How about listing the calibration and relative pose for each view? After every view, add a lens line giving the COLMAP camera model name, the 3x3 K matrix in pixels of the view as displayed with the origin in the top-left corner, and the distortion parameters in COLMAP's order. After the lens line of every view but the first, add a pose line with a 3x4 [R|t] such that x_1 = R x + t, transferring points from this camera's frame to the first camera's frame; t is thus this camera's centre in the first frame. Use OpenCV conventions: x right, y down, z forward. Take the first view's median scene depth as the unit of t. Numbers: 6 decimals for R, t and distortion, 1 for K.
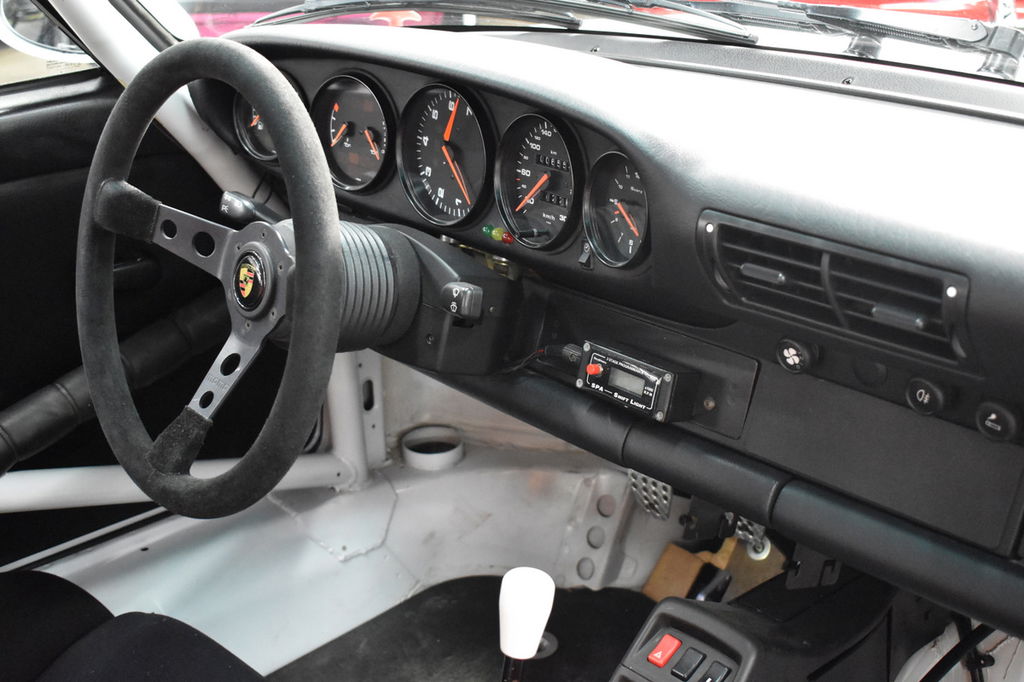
lens RADIAL K [[1380.8, 0, 513.2], [0, 1380.8, 342.0], [0, 0, 1]] dist [-0.031704, 0.000000]
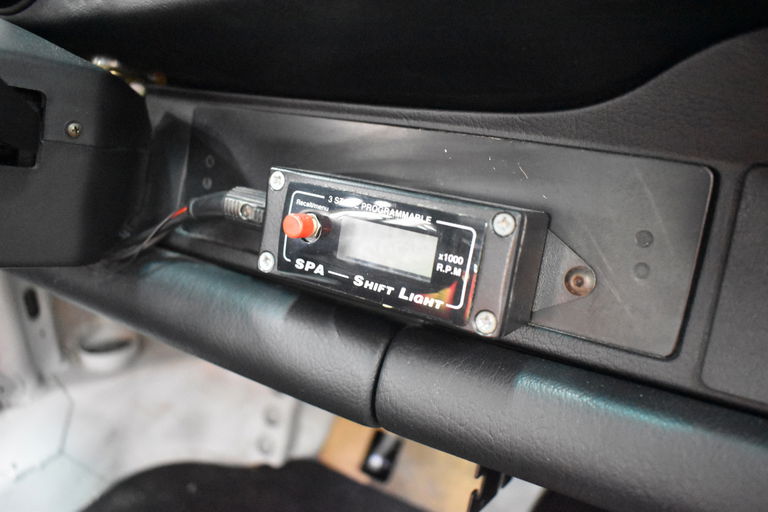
lens RADIAL K [[662.2, 0, 384.5], [0, 662.2, 256.8], [0, 0, 1]] dist [-0.089089, 0.011585]
pose [[0.961214, -0.076552, 0.264967, 0.027128], [0.075544, 0.997044, 0.014009, 0.027509], [-0.265256, 0.006551, 0.964156, 0.766629]]
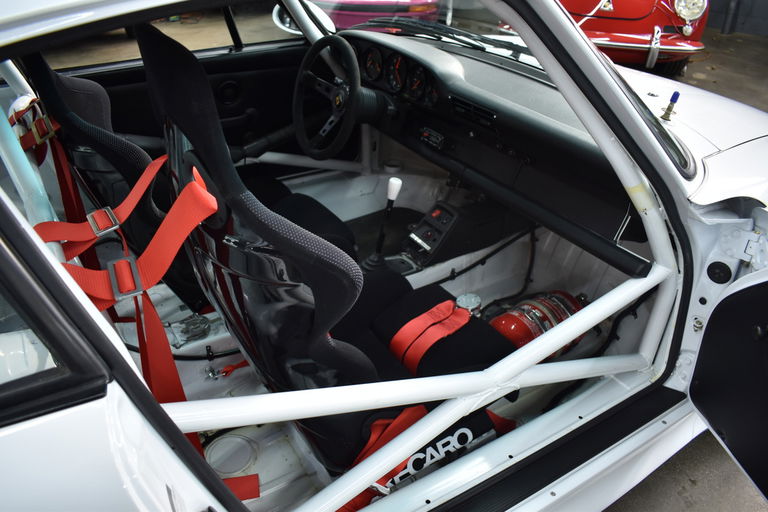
lens RADIAL K [[592.9, 0, 381.8], [0, 592.9, 254.6], [0, 0, 1]] dist [-0.091896, 0.014357]
pose [[0.983433, 0.139612, -0.115617, 0.167830], [-0.119174, 0.978564, 0.167960, 0.081139], [0.136588, -0.151399, 0.978990, -0.615628]]
